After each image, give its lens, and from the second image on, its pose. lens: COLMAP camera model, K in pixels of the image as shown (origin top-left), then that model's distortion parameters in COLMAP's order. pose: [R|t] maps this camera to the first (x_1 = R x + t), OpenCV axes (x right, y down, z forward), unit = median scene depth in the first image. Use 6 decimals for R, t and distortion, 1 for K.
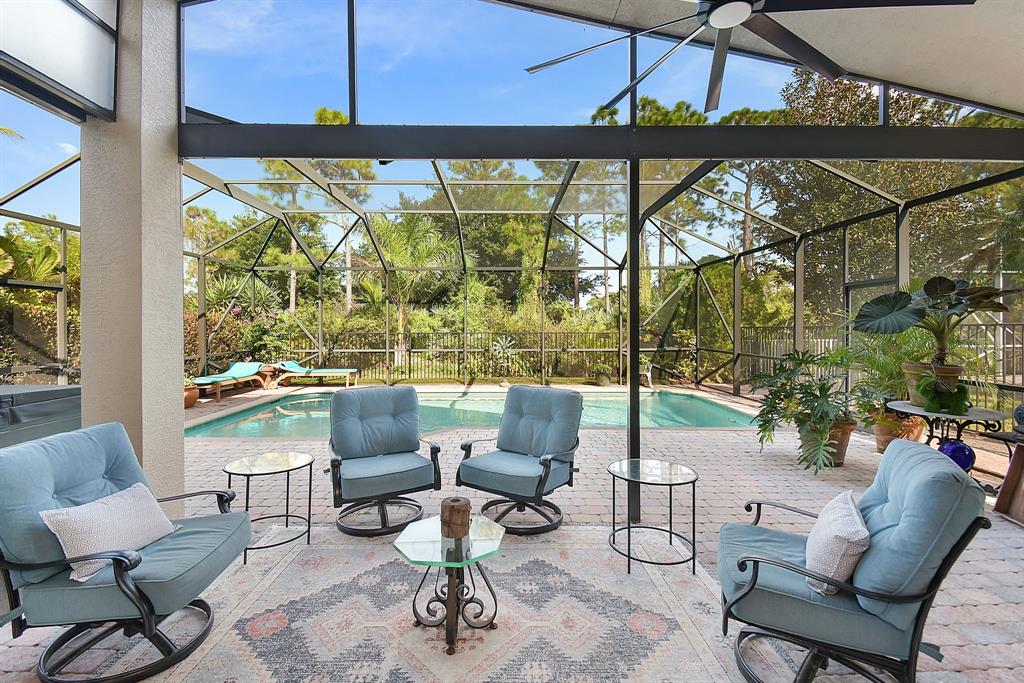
lens RADIAL K [[460.9, 0, 511.5], [0, 460.9, 328.5], [0, 0, 1]] dist [-0.000481, -0.000166]
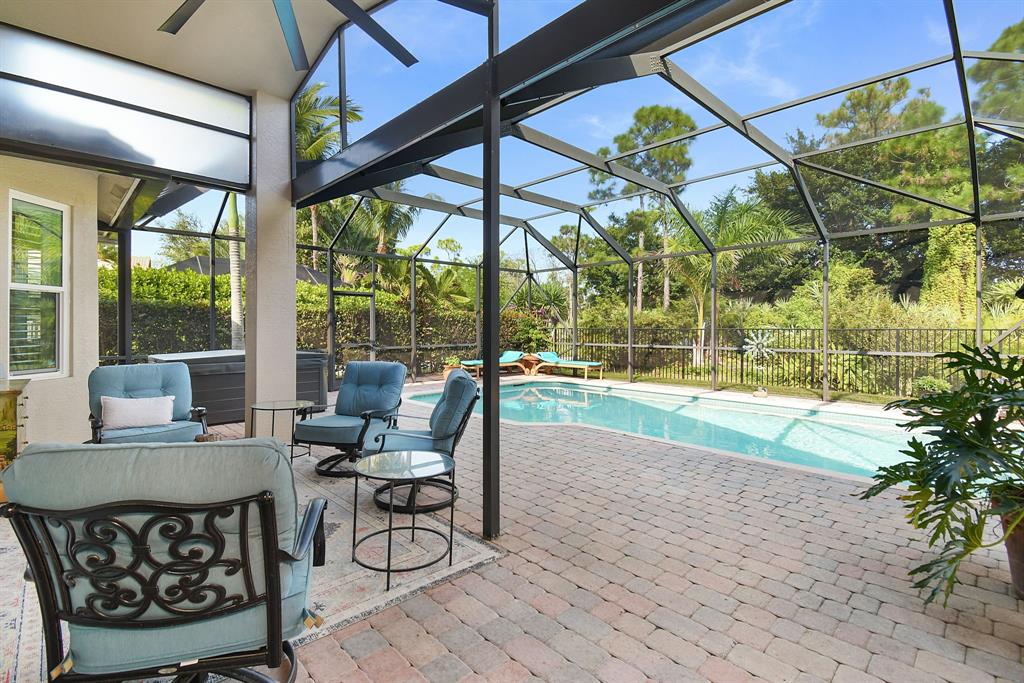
lens RADIAL K [[474.9, 0, 511.0], [0, 474.9, 330.7], [0, 0, 1]] dist [0.026324, 0.000005]
pose [[0.679907, 0.005835, -0.733275, 0.310392], [-0.004282, 0.999983, 0.003987, 0.014508], [0.733286, 0.000429, 0.679920, 0.150443]]
